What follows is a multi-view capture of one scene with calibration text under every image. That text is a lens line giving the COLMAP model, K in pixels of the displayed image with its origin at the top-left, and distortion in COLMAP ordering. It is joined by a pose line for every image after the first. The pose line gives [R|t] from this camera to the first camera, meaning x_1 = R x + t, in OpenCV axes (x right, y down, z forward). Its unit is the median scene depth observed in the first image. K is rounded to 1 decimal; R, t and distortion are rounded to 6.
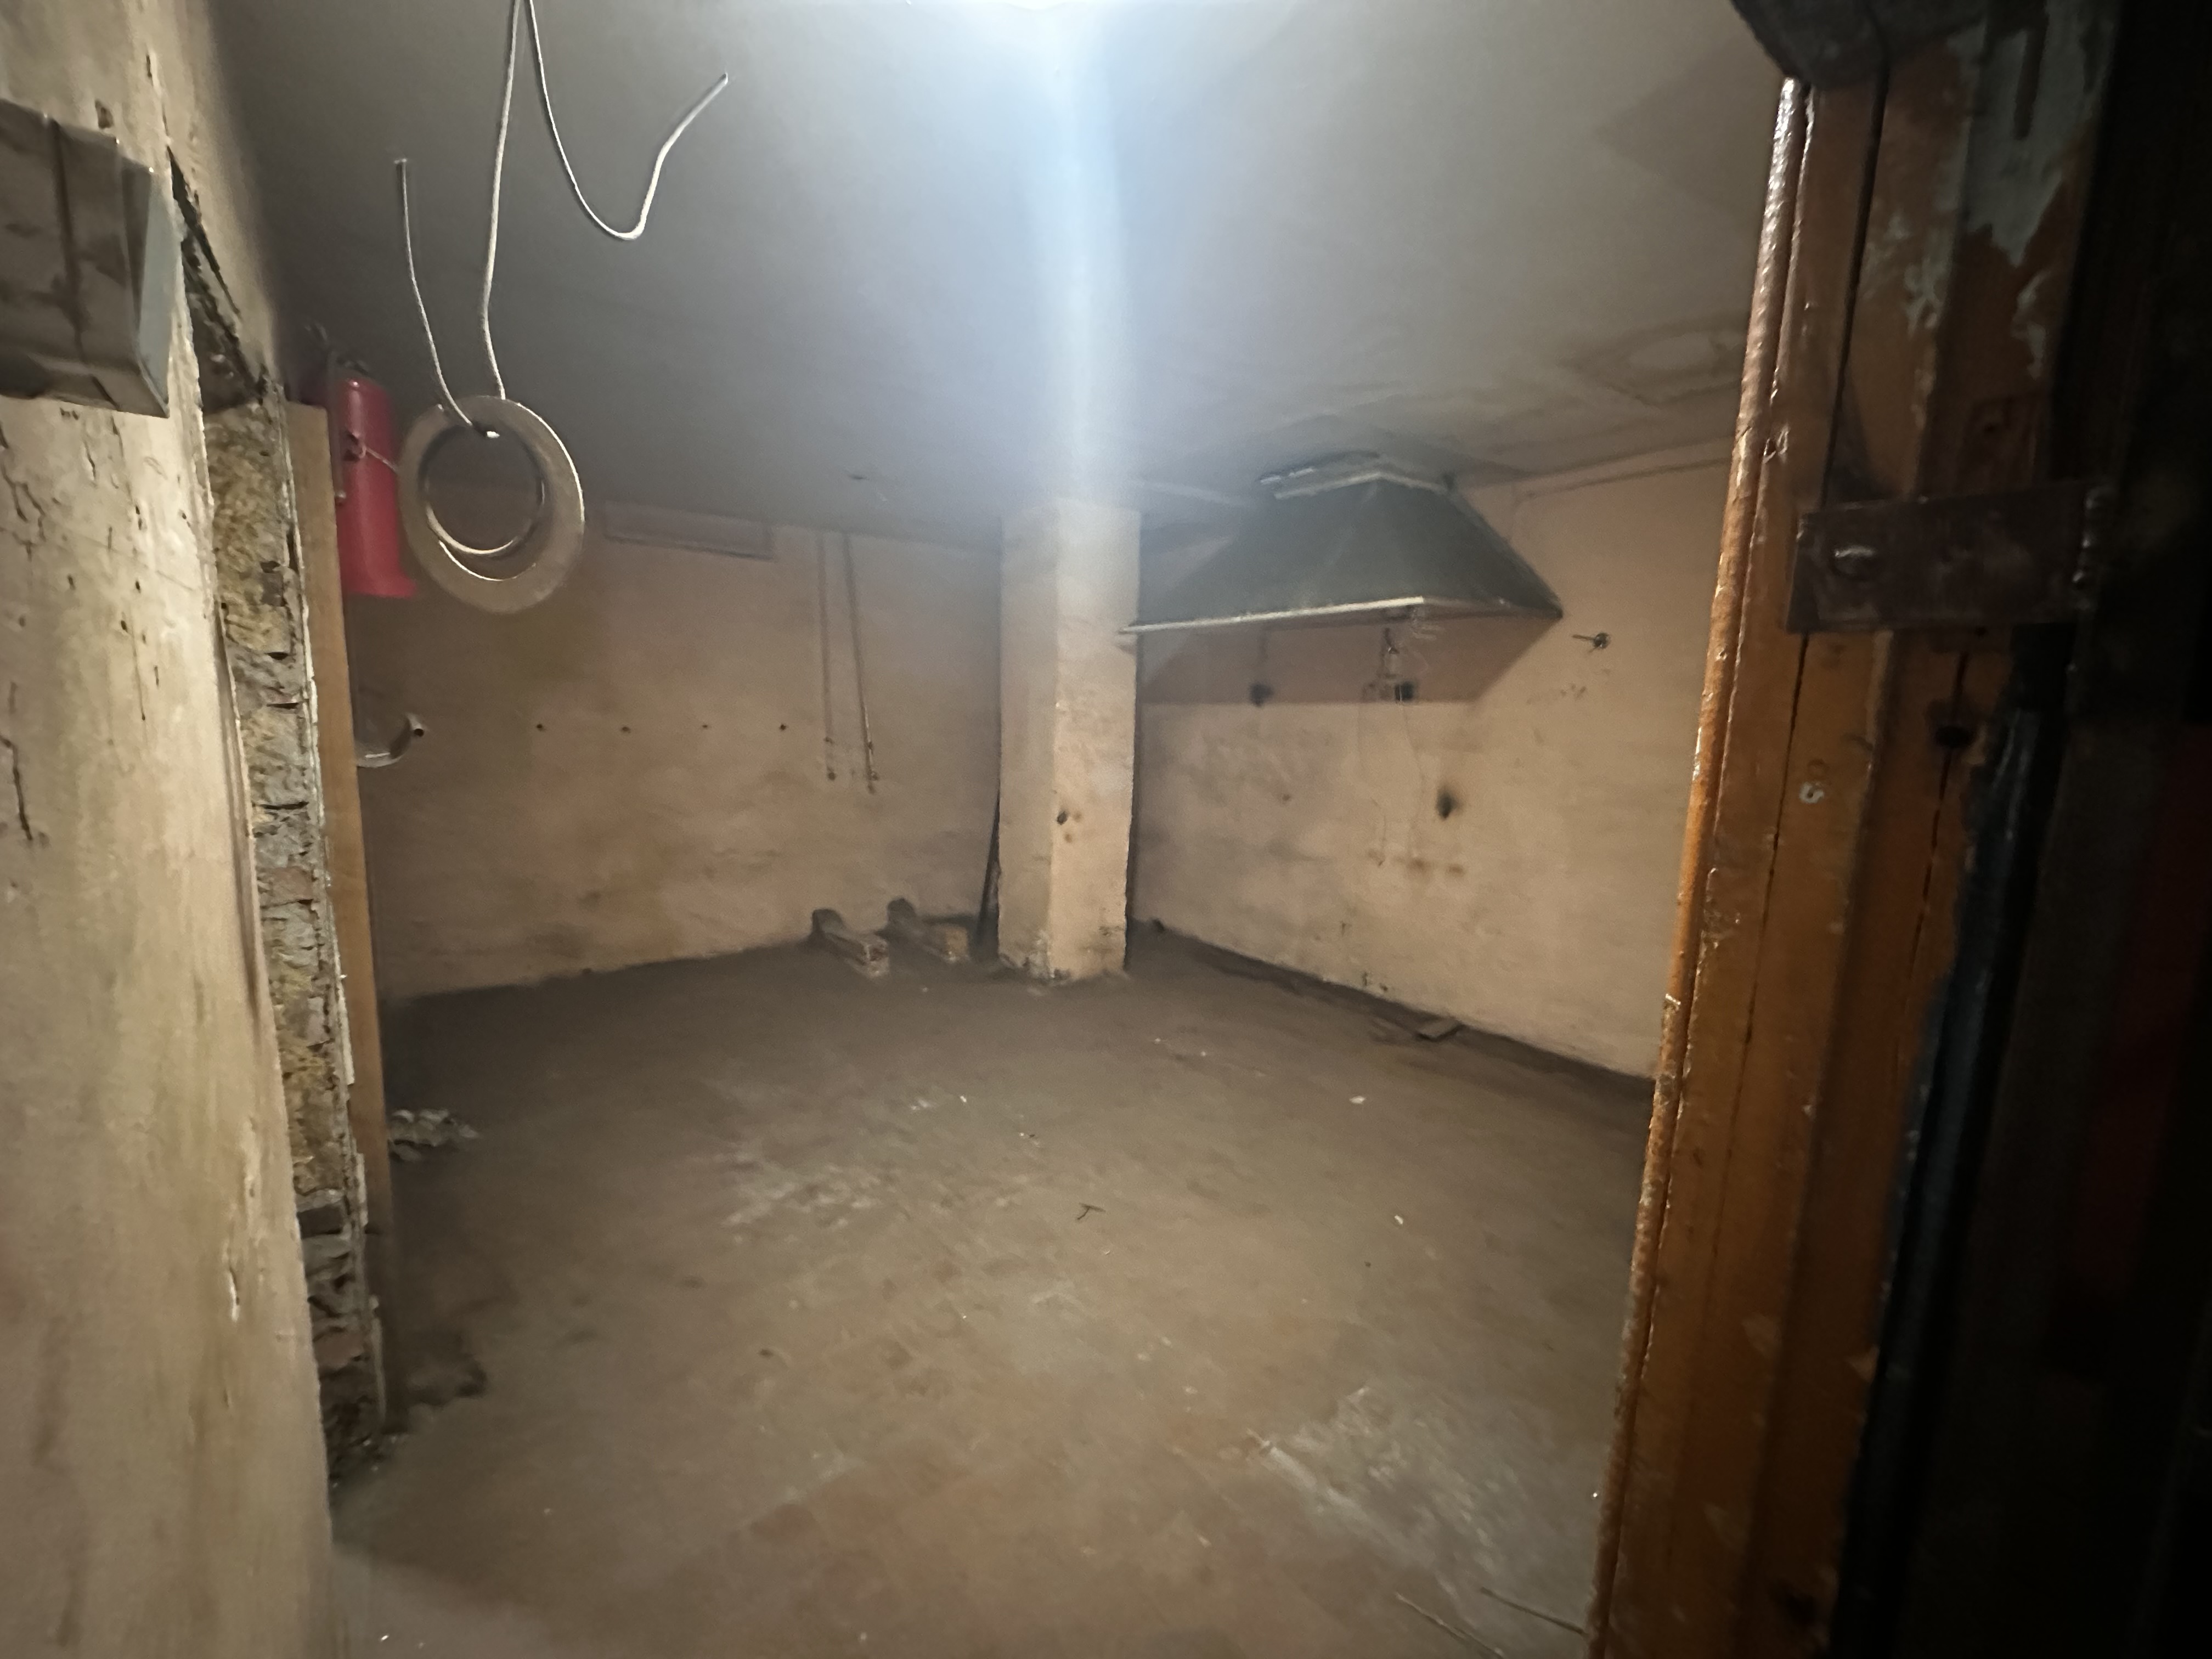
lens RADIAL K [[891.8, 0, 1106.9], [0, 891.8, 833.8], [0, 0, 1]] dist [-0.002025, 0.000206]
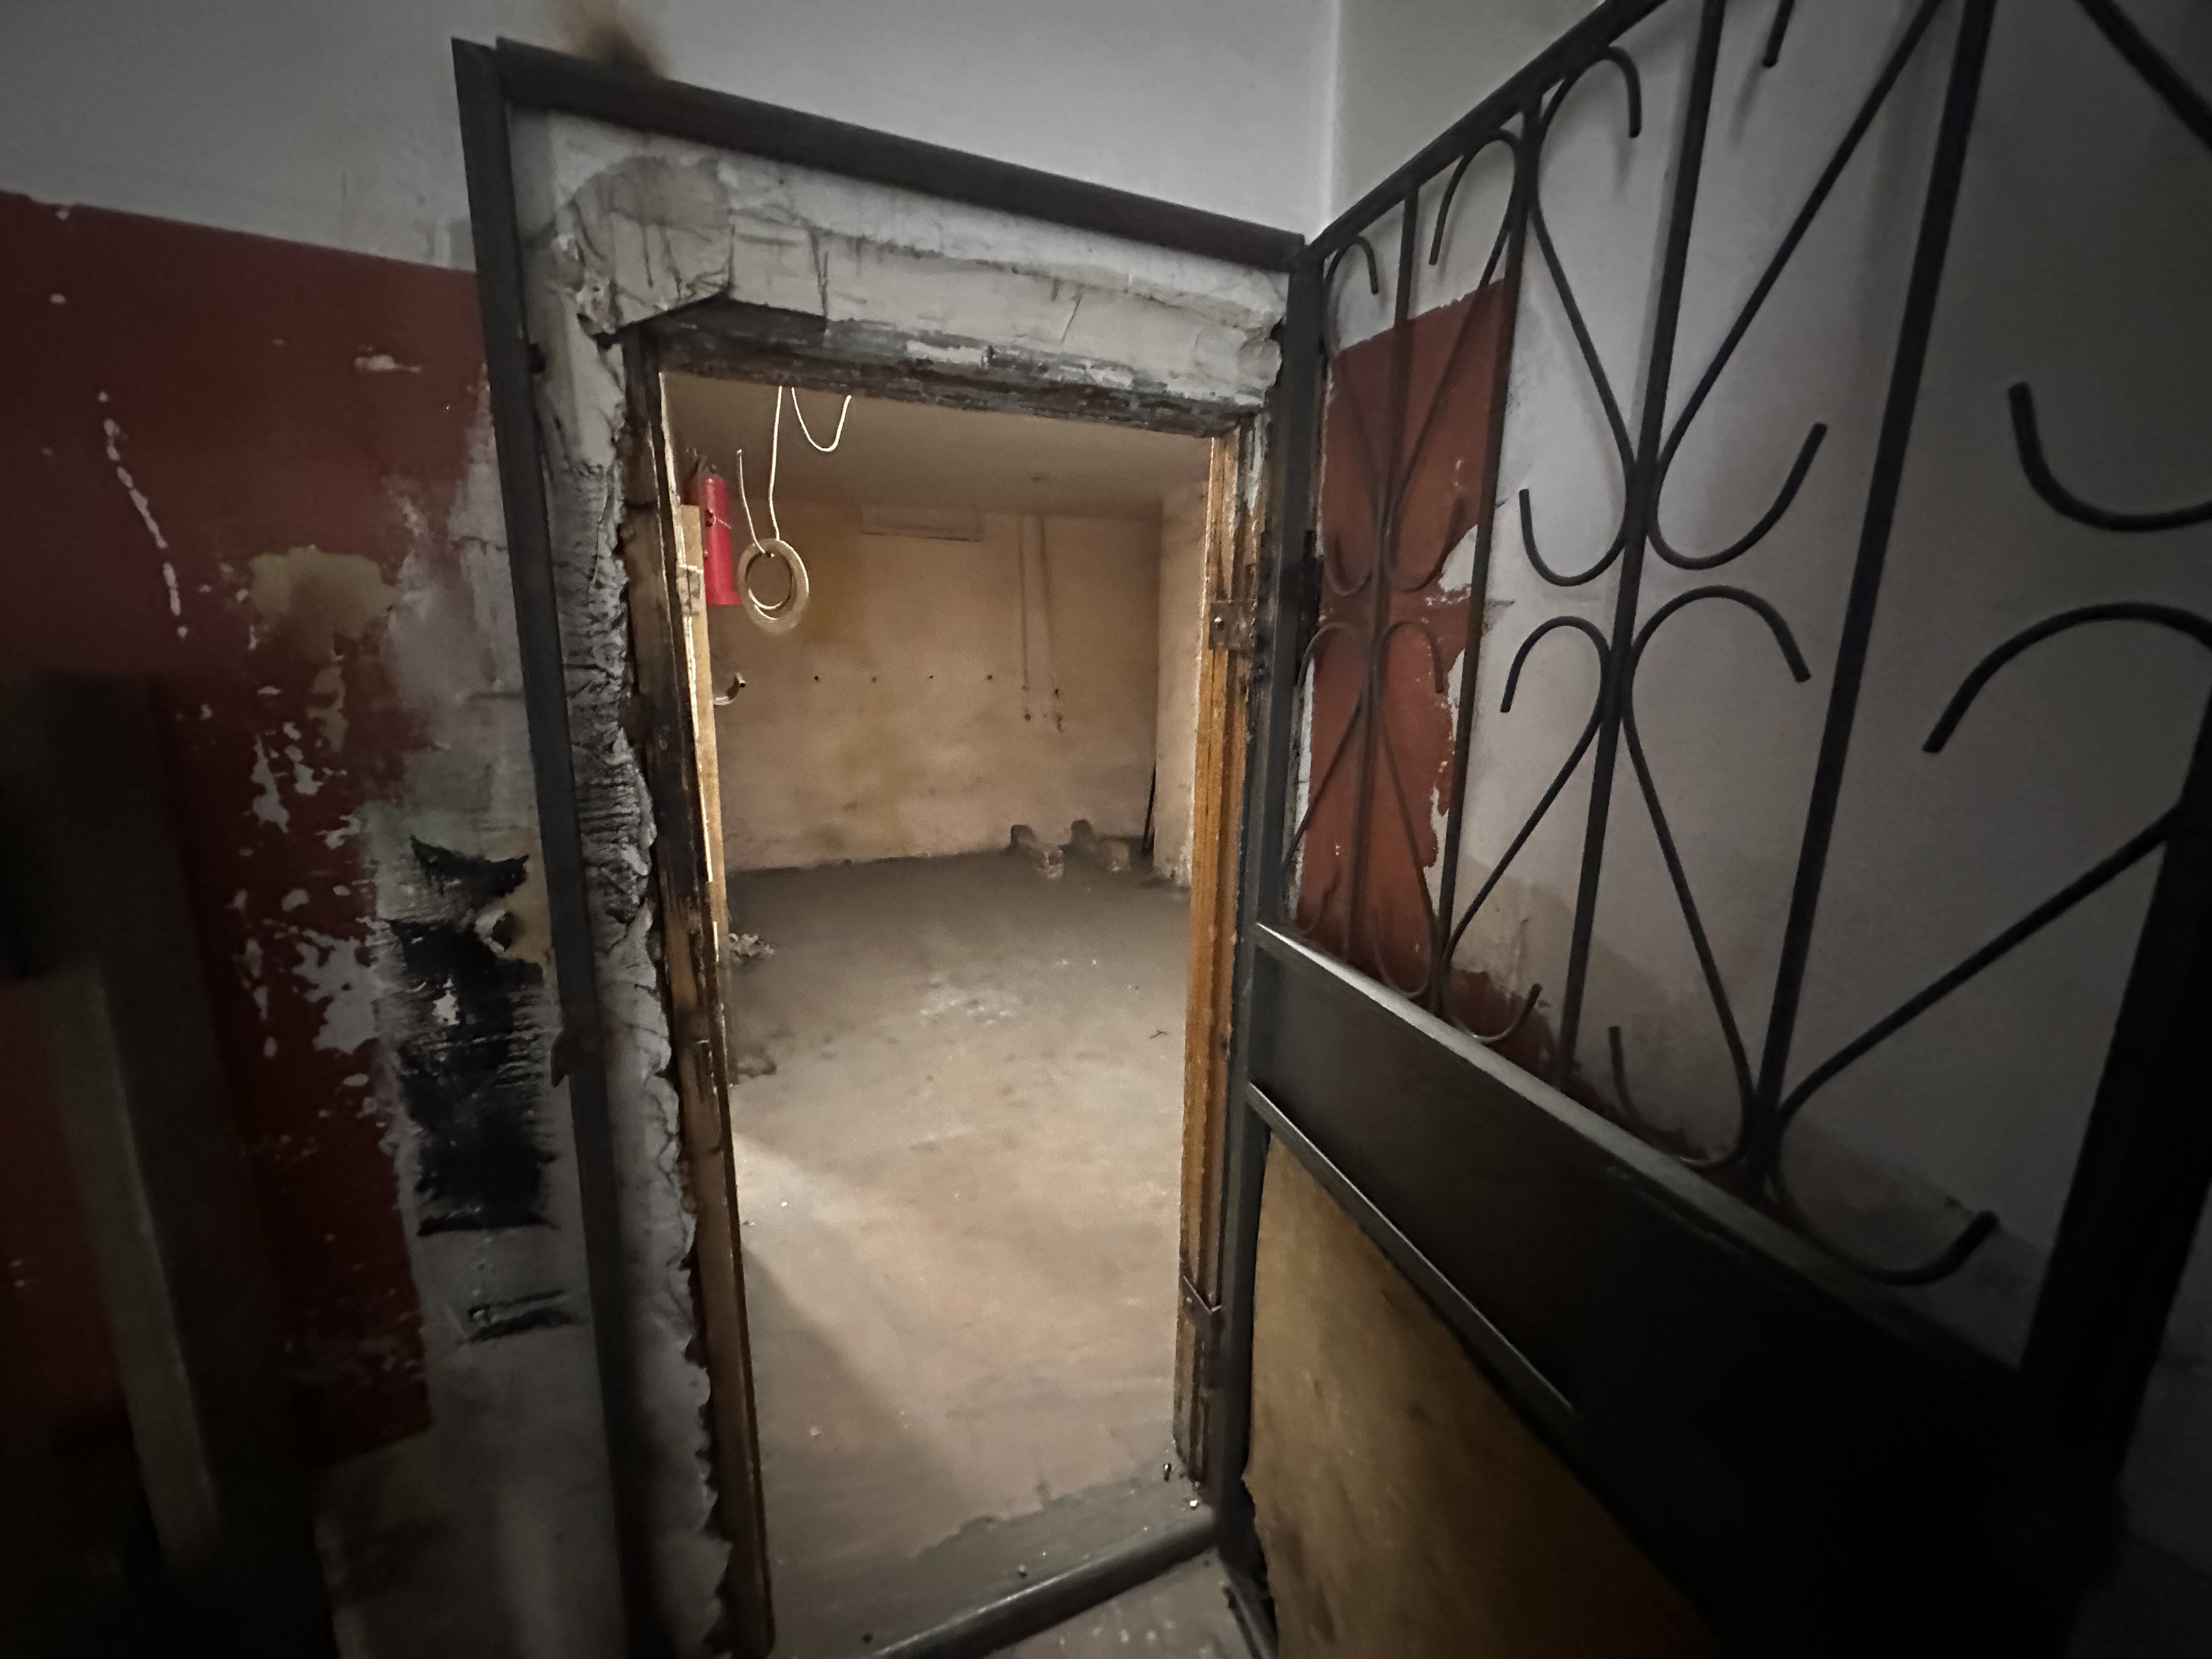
lens RADIAL K [[891.8, 0, 1106.9], [0, 891.8, 838.1], [0, 0, 1]] dist [-0.002025, 0.000206]
pose [[0.964541, 0.043250, -0.260367, 0.281472], [-0.026518, 0.997371, 0.067436, 0.035551], [0.262599, -0.058140, 0.963152, -0.375851]]
